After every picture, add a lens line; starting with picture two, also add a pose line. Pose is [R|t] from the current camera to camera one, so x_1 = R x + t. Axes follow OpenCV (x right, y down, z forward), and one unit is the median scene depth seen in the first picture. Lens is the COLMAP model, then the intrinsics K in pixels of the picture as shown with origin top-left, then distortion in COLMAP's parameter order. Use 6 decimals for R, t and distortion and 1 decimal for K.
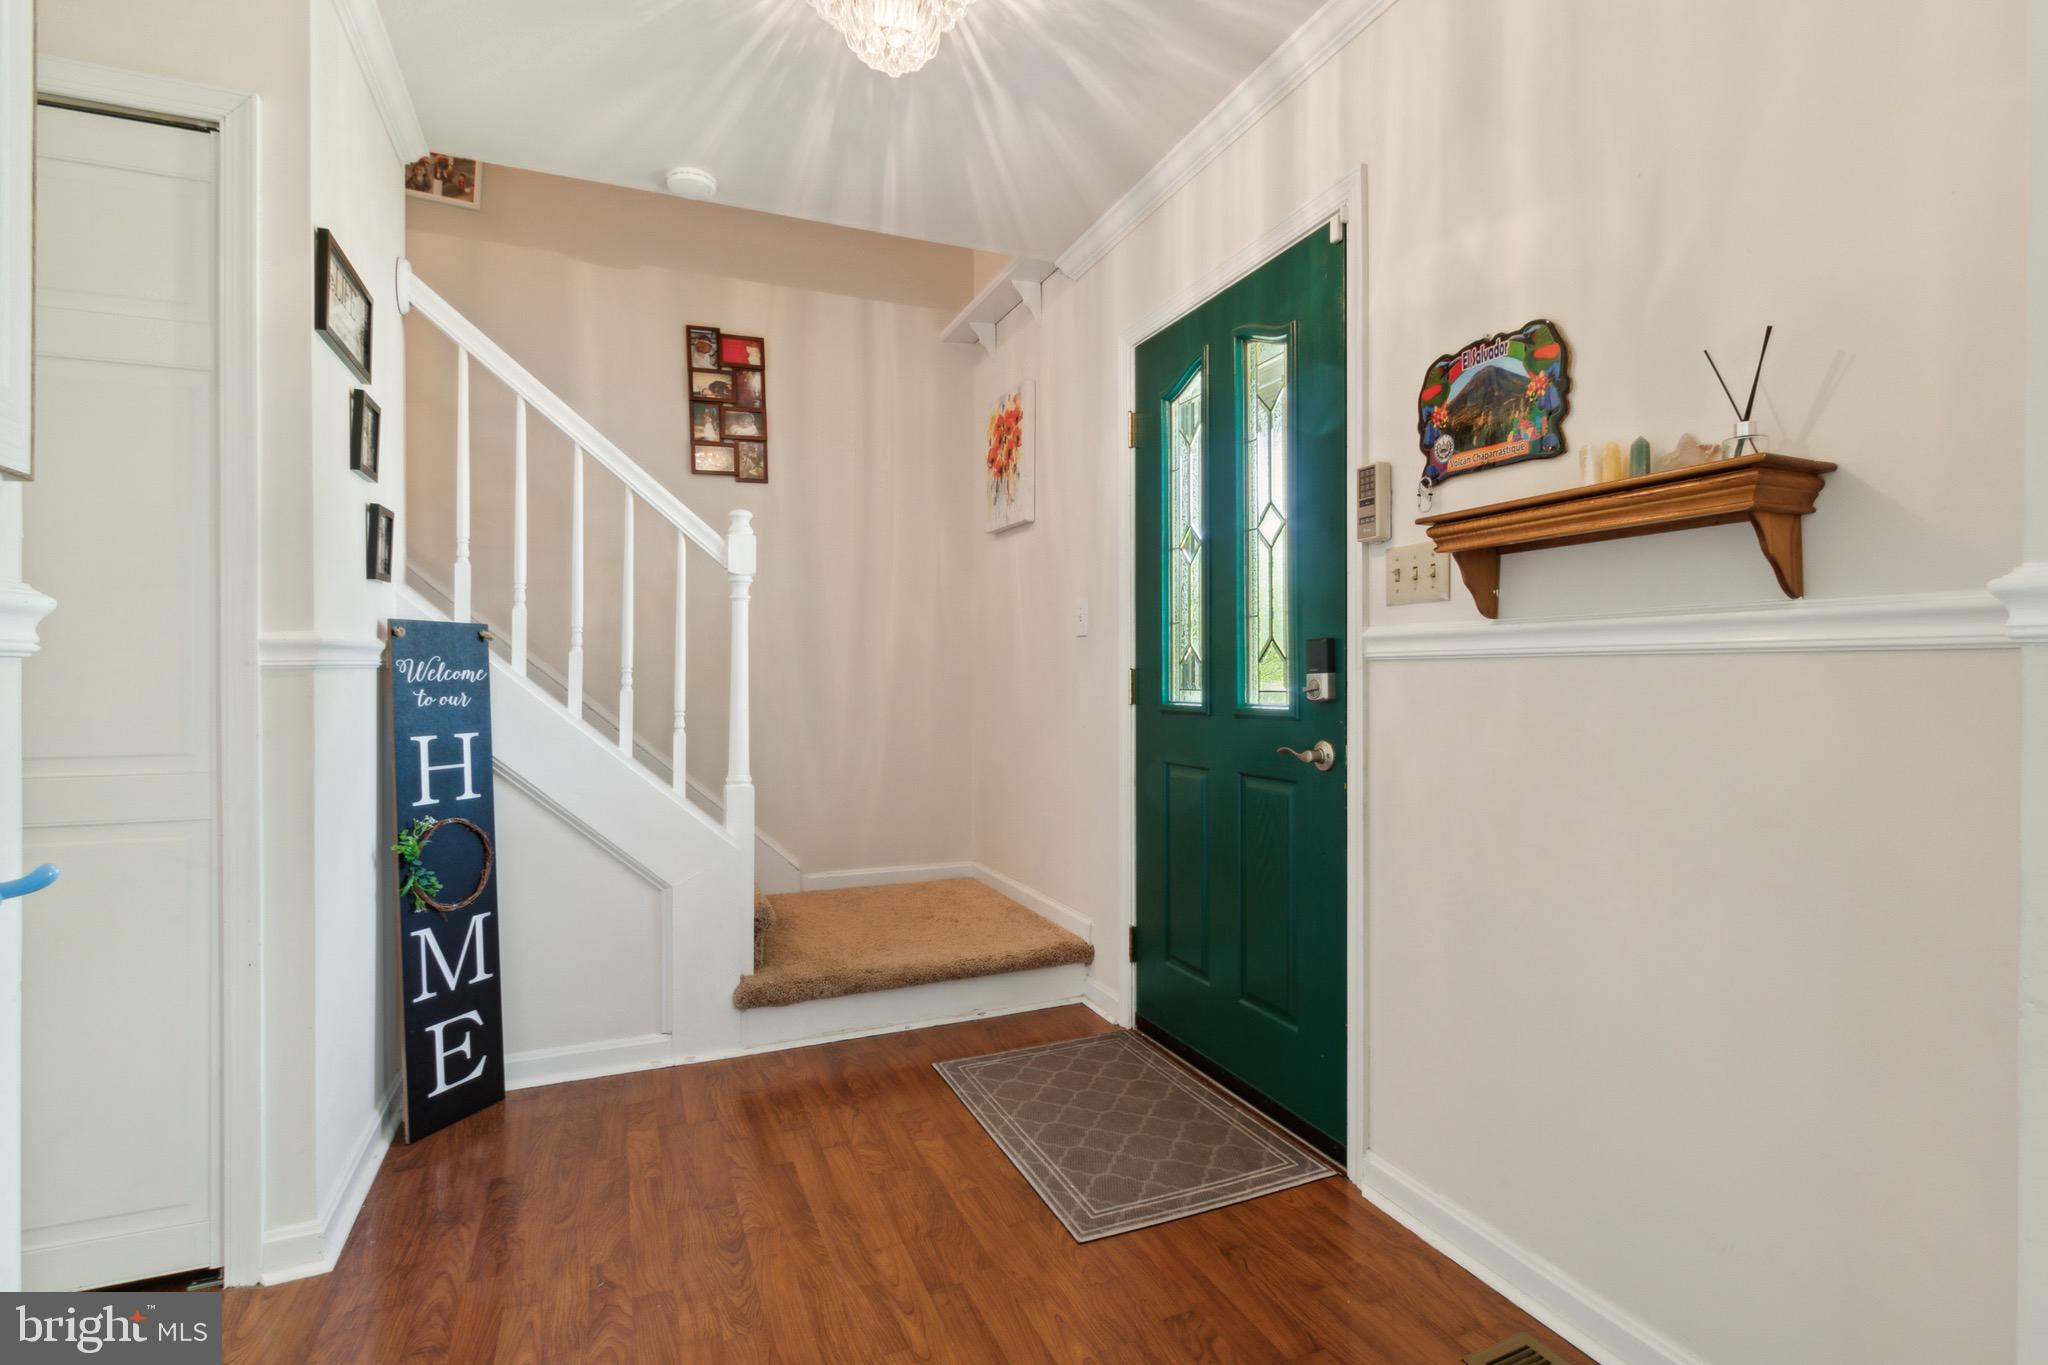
lens RADIAL K [[972.6, 0, 1041.7], [0, 972.6, 676.9], [0, 0, 1]] dist [0.005713, -0.002107]
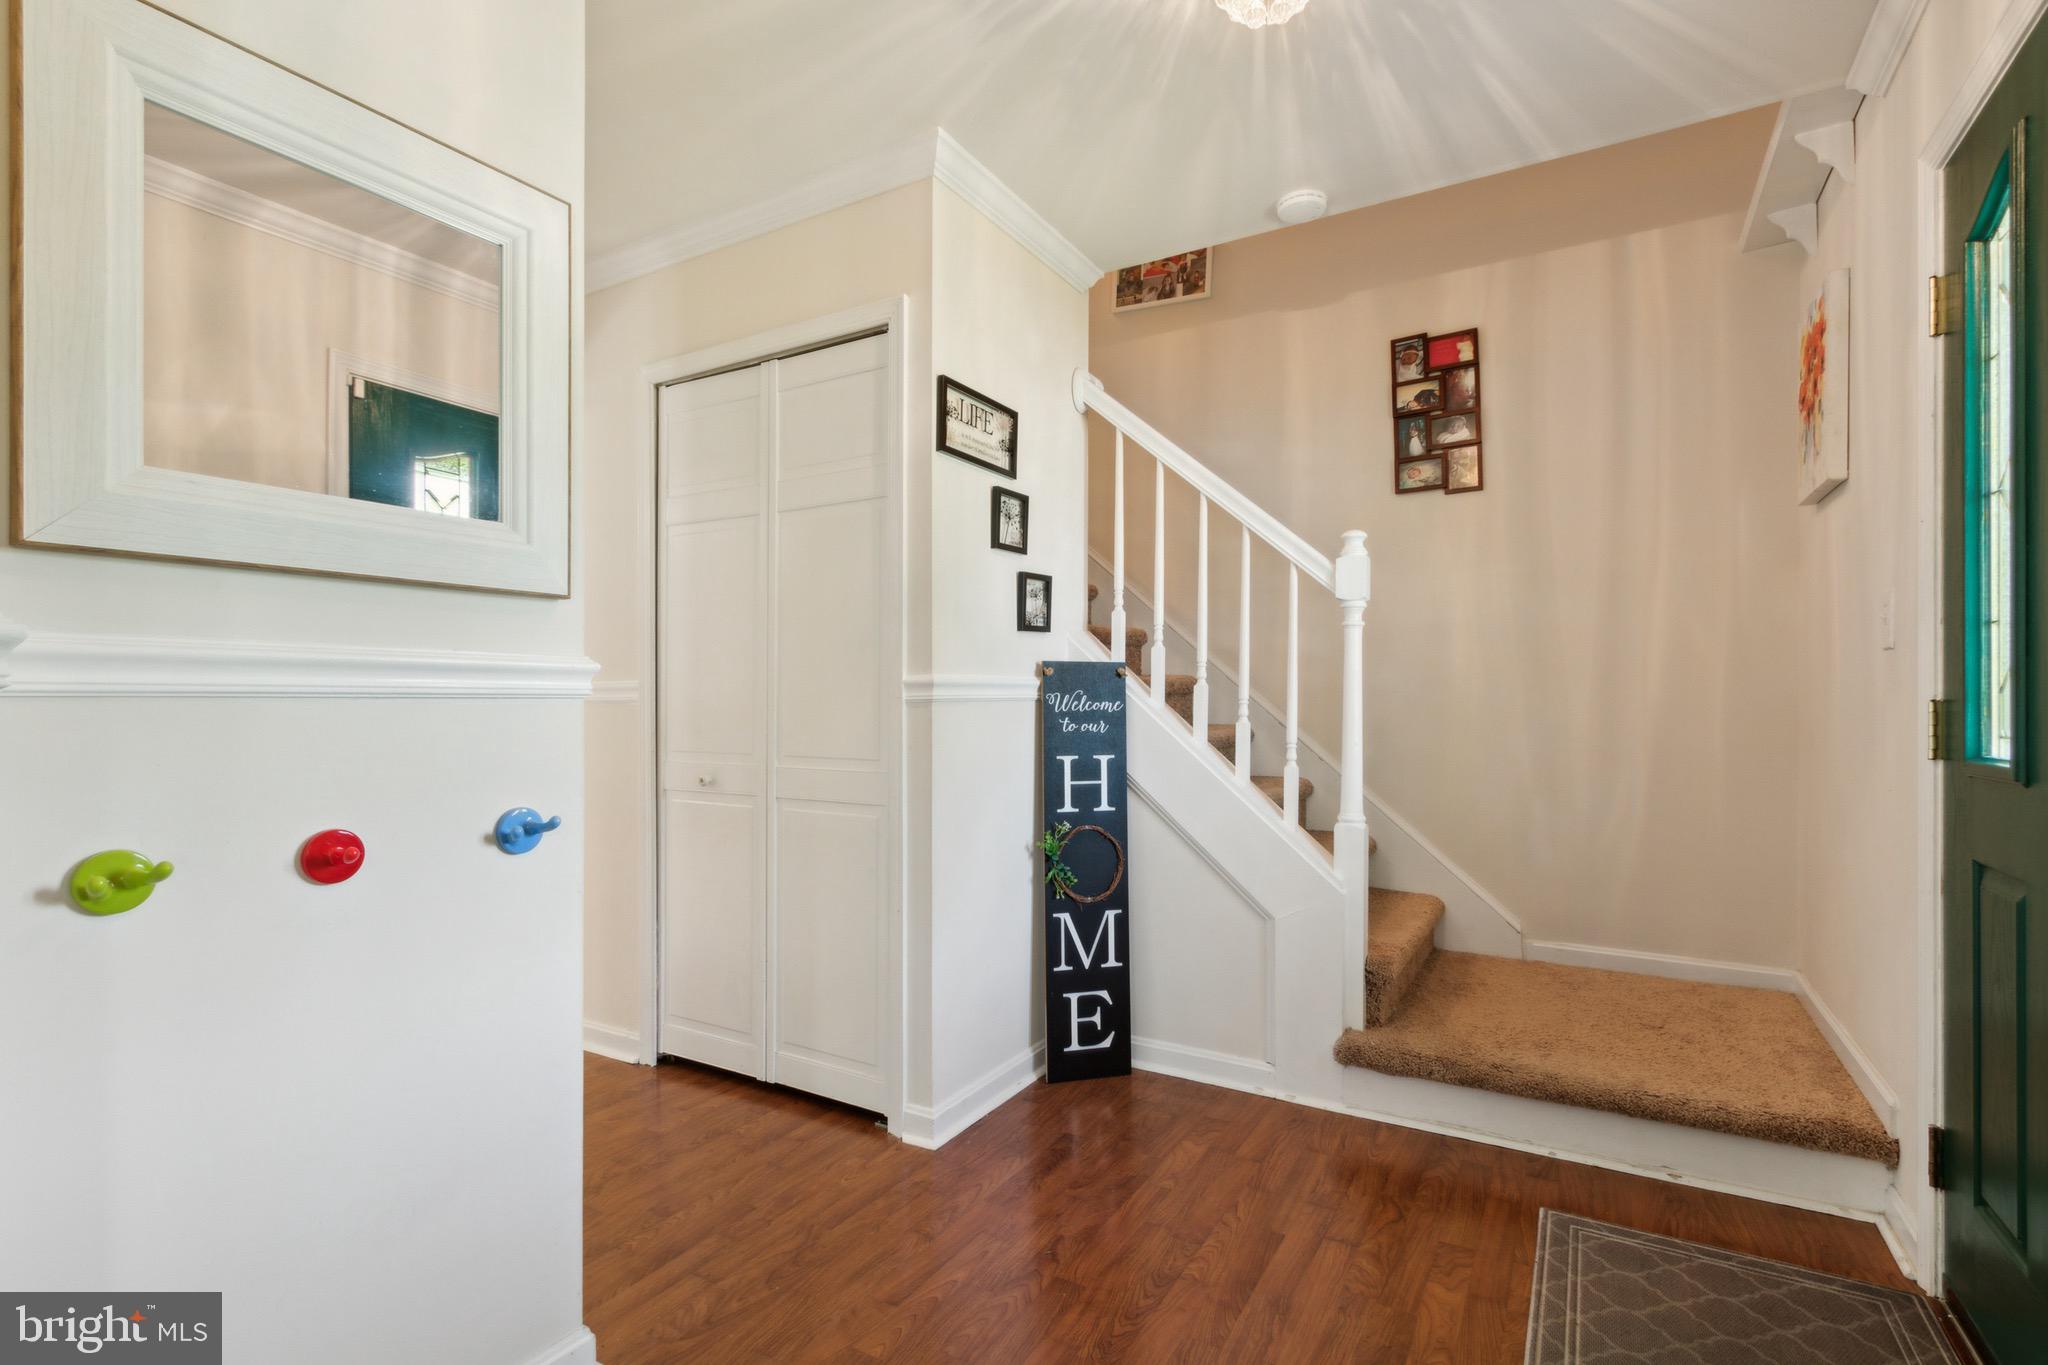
lens RADIAL K [[972.6, 0, 1024.4], [0, 972.6, 699.2], [0, 0, 1]] dist [0.005713, -0.002107]
pose [[0.582302, 0.000826, -0.812972, 0.280179], [-0.004691, 0.999986, -0.002344, -0.005970], [0.812959, 0.005179, 0.582298, 0.205340]]
